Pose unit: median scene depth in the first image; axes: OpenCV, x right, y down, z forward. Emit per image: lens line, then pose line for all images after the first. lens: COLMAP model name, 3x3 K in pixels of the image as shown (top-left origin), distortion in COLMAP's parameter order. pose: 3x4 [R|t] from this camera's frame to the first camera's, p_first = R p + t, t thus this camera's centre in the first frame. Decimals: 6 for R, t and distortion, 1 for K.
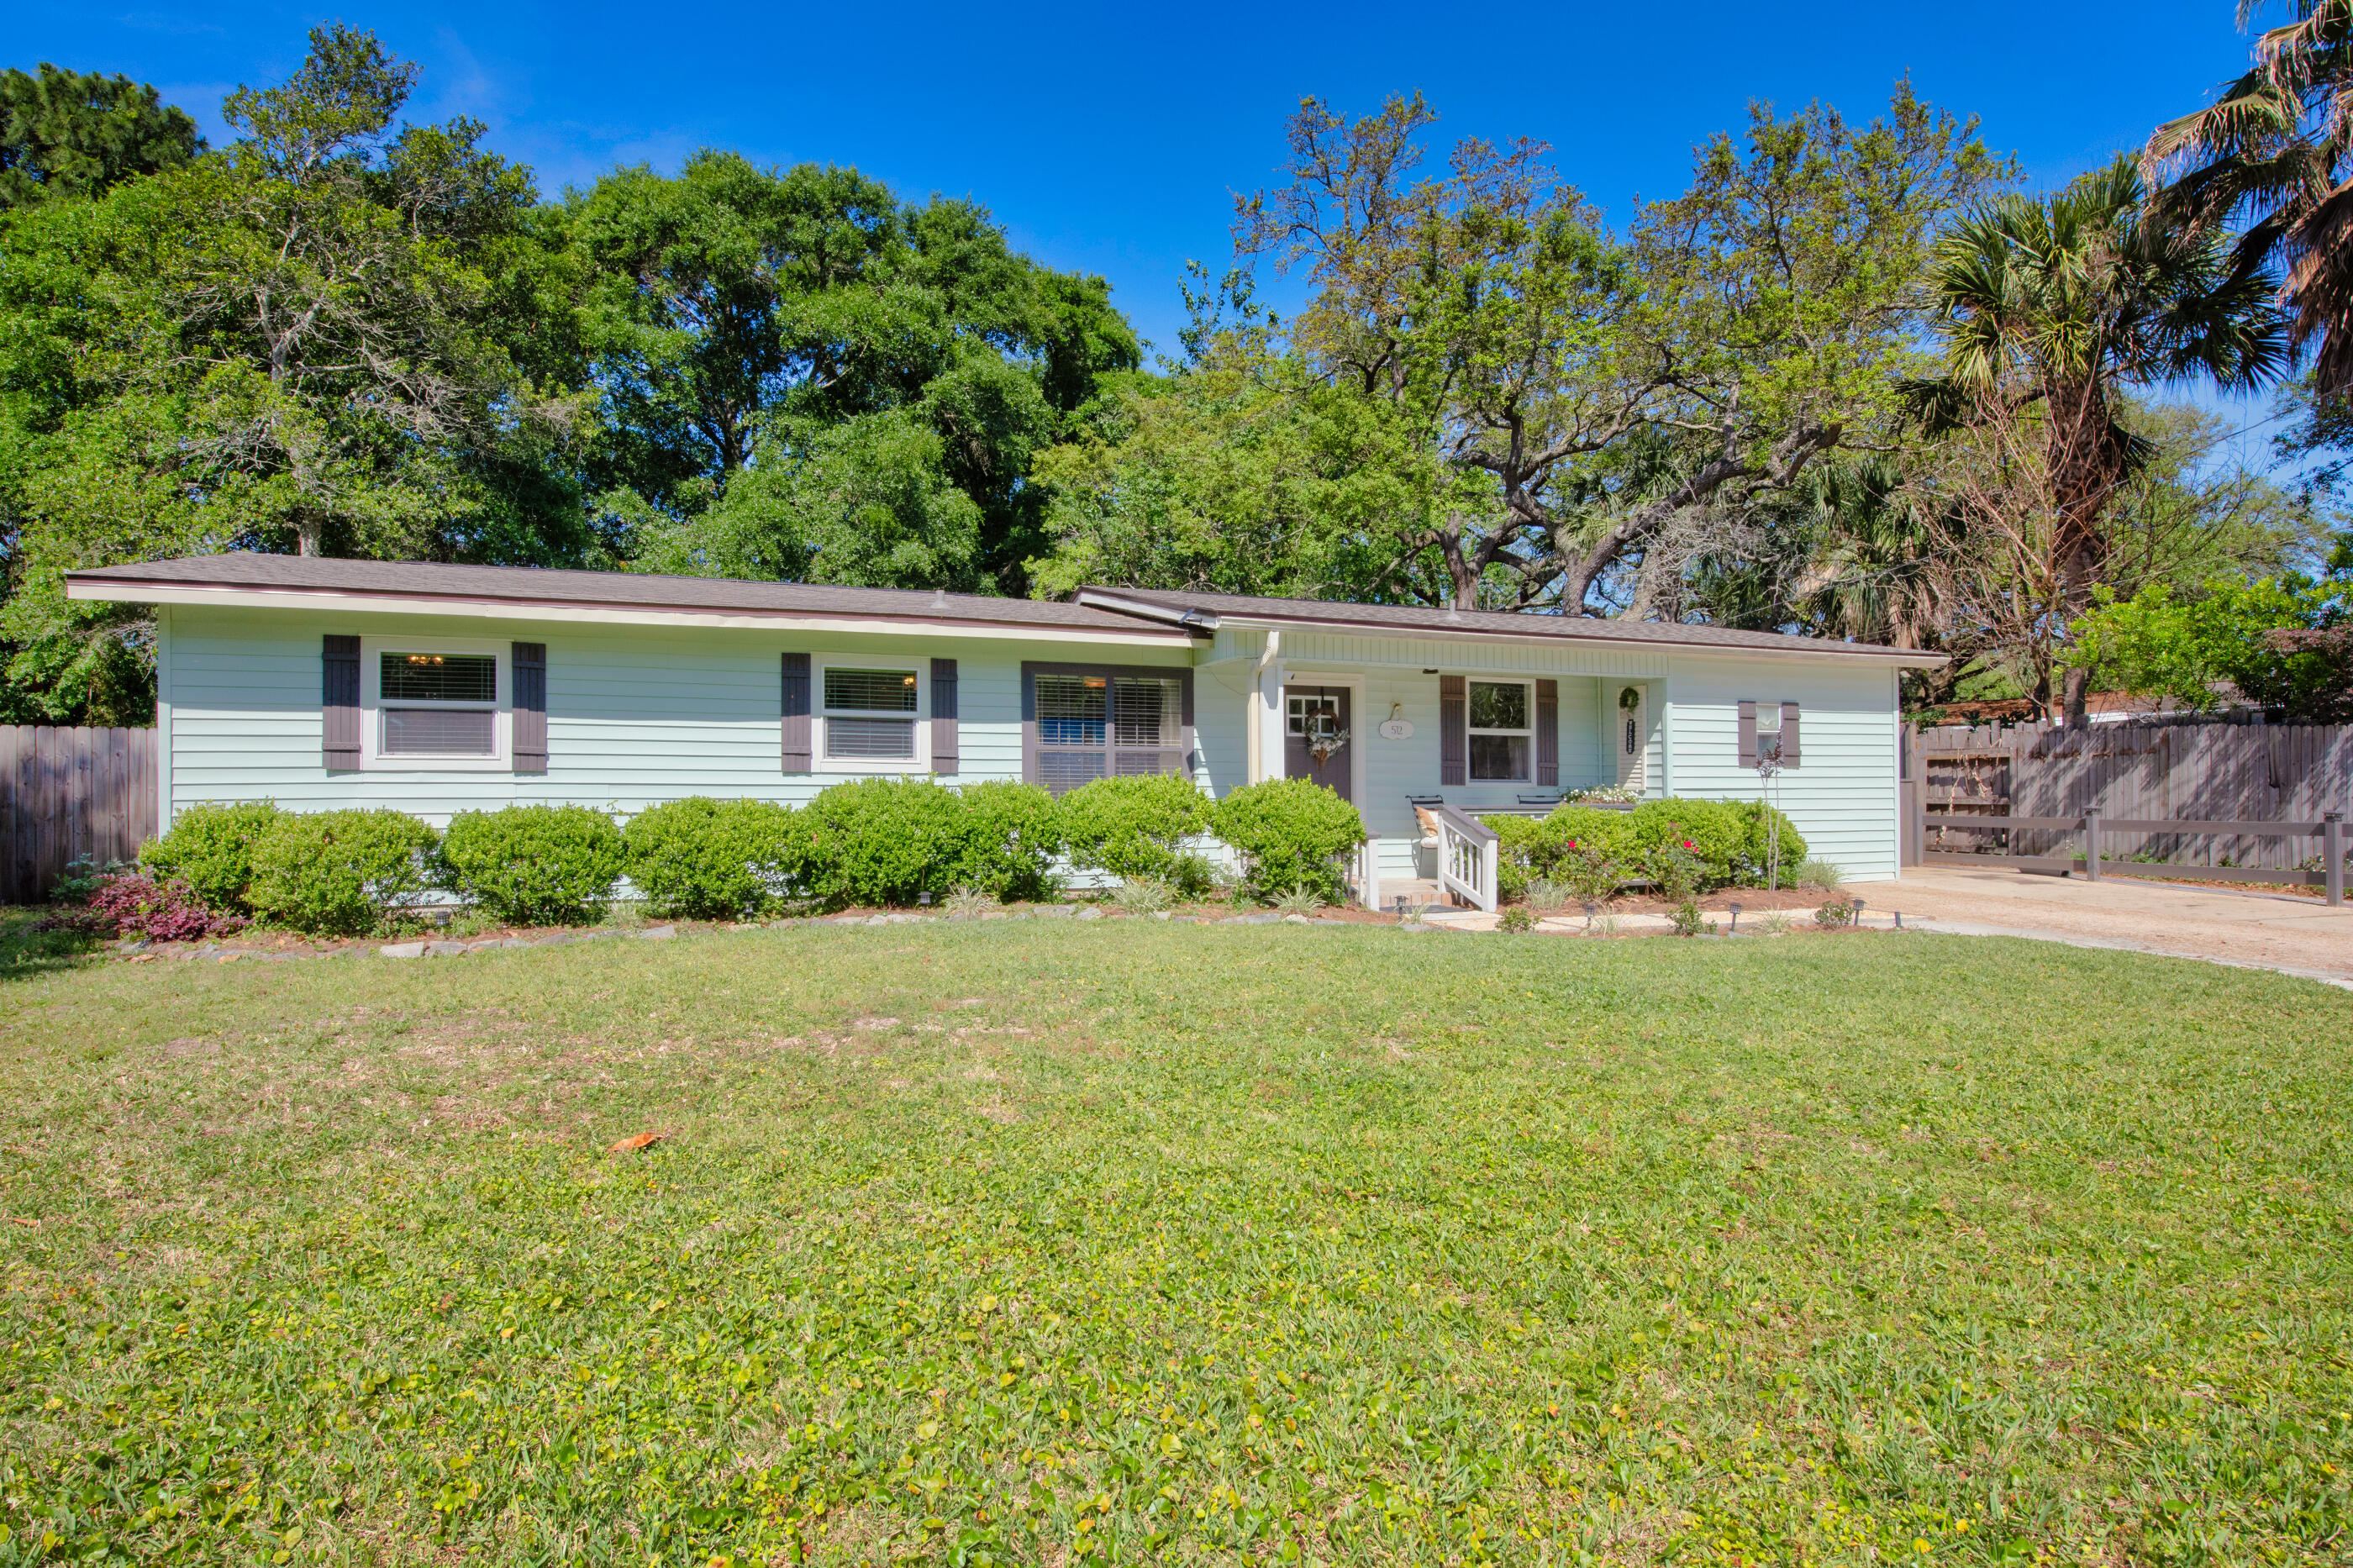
lens RADIAL K [[1346.3, 0, 1176.5], [0, 1346.3, 784.0], [0, 0, 1]] dist [-0.005194, -0.000446]
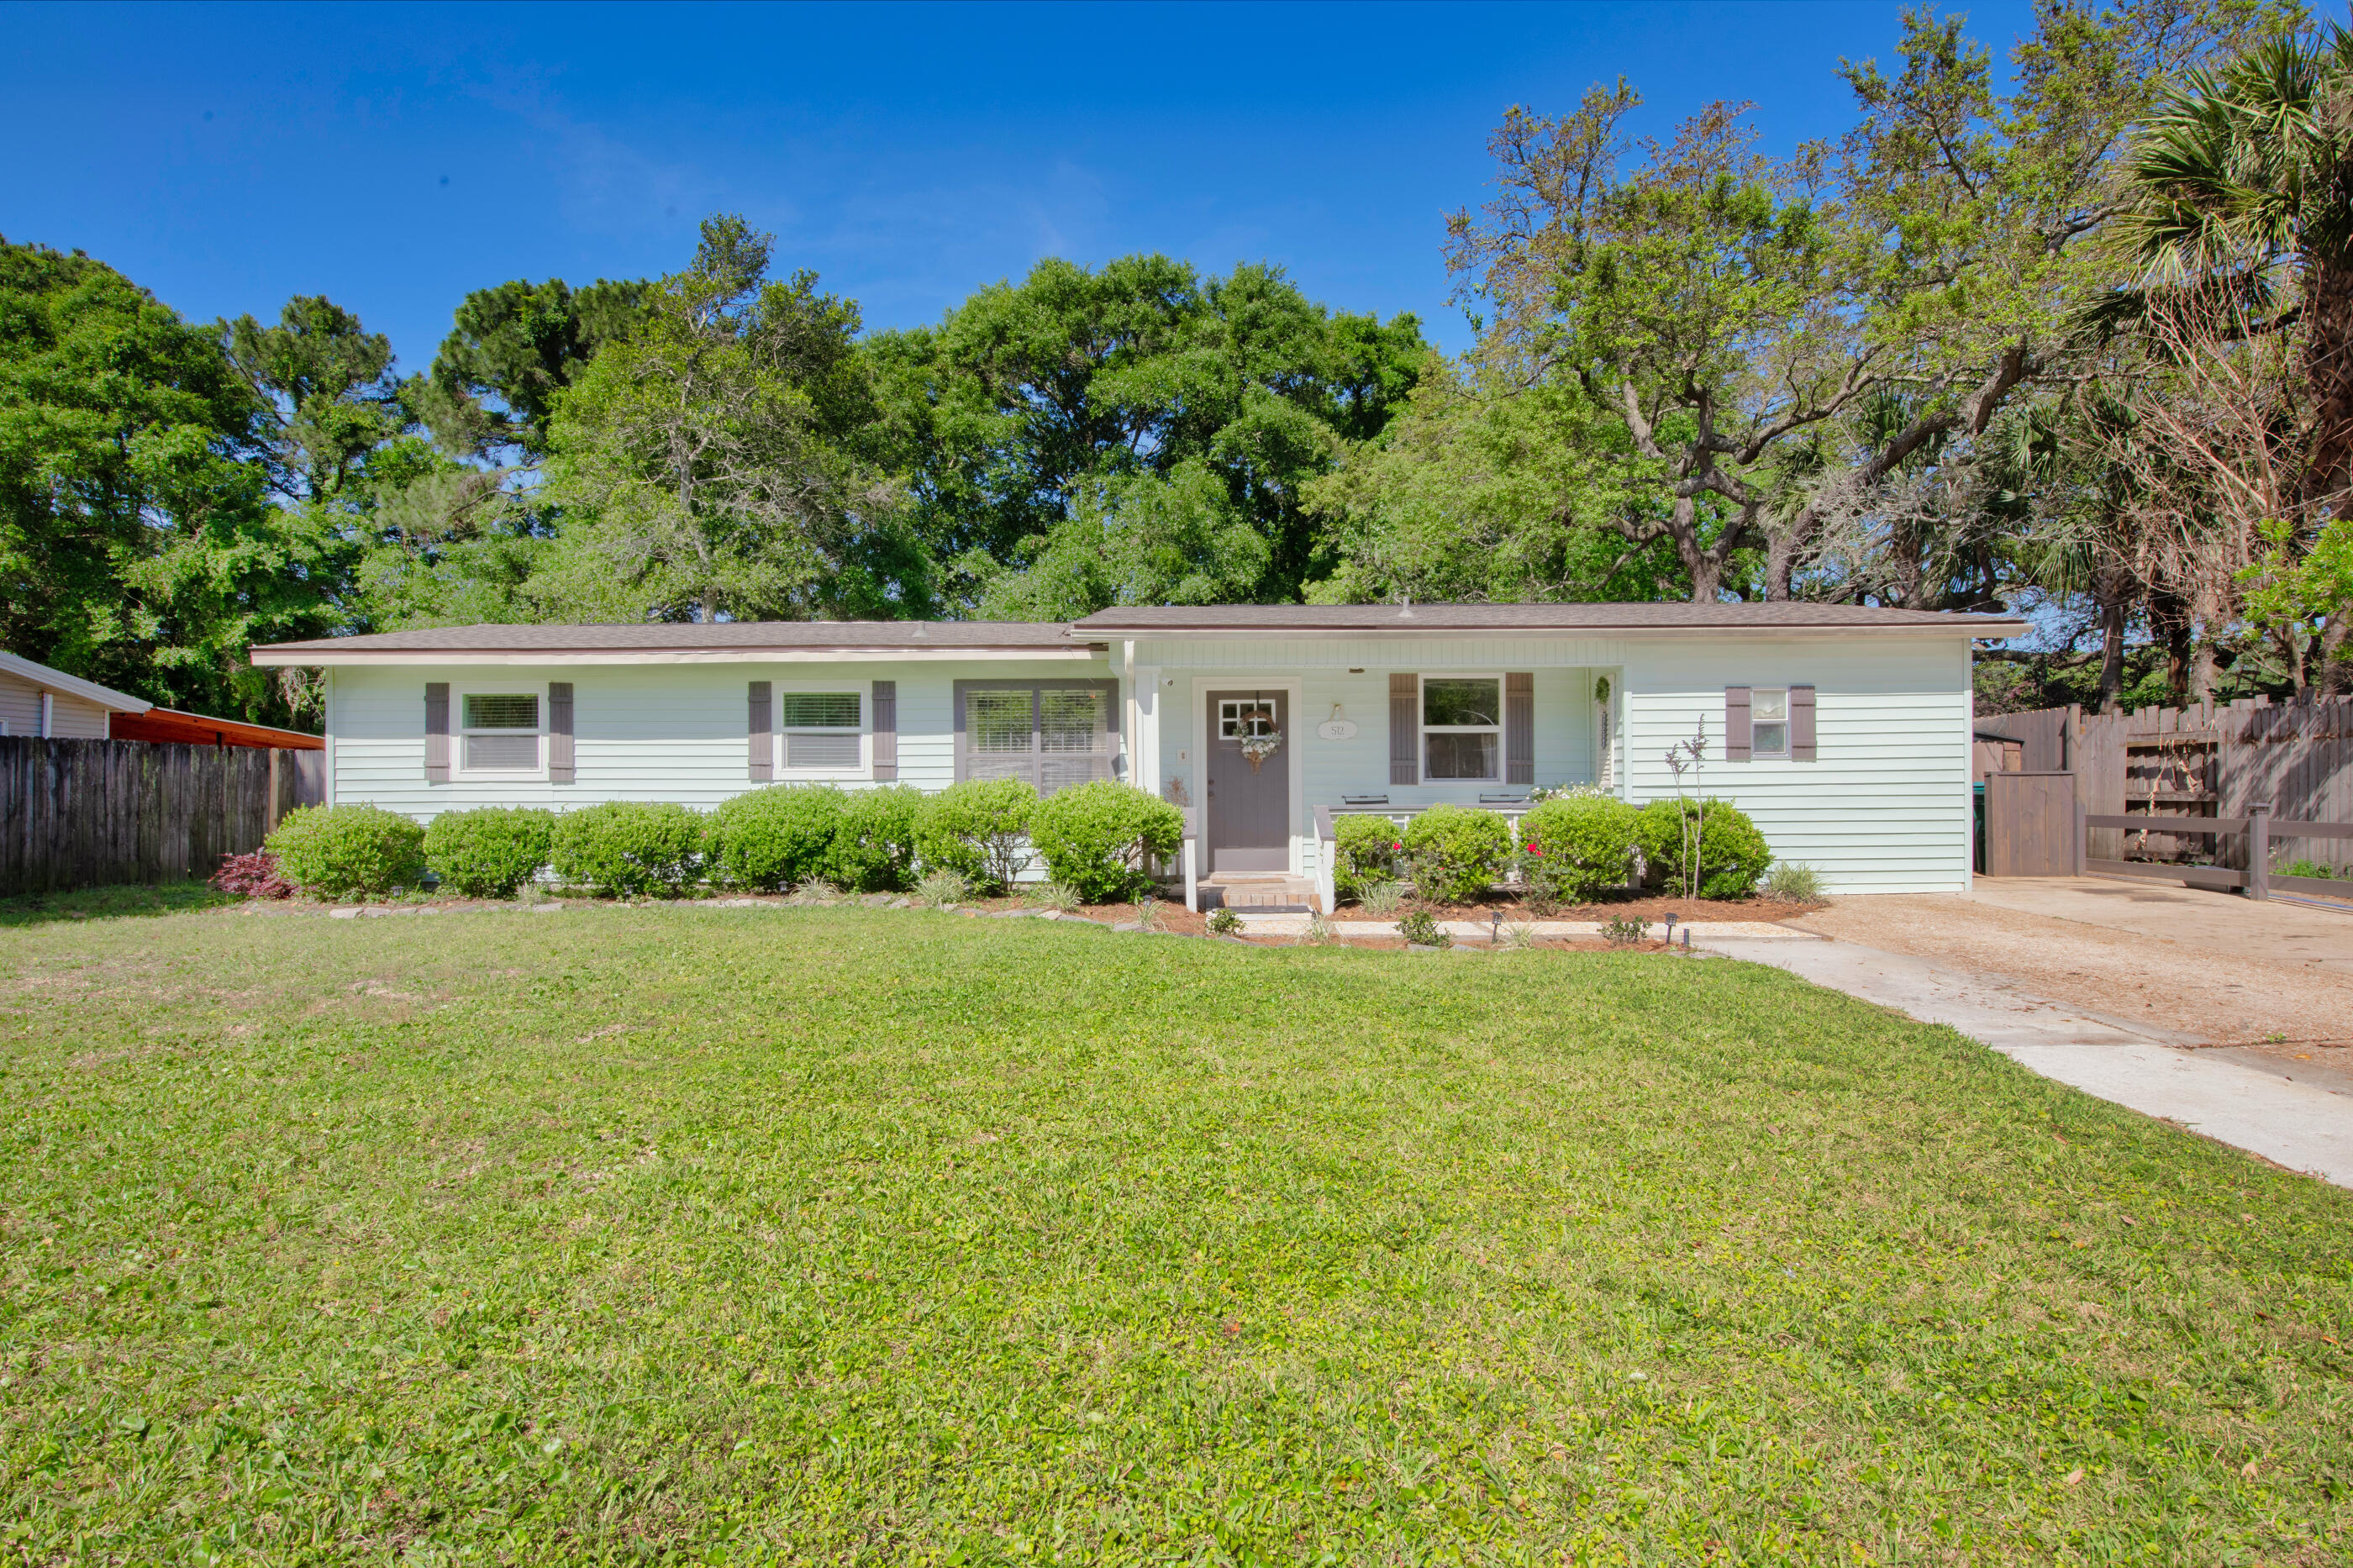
lens RADIAL K [[1206.0, 0, 1176.5], [0, 1206.0, 784.0], [0, 0, 1]] dist [0.001344, -0.000392]
pose [[0.921602, -0.010037, -0.388005, 0.347924], [0.009213, 0.999950, -0.003984, 0.002246], [0.388026, 0.000097, 0.921649, 0.104177]]
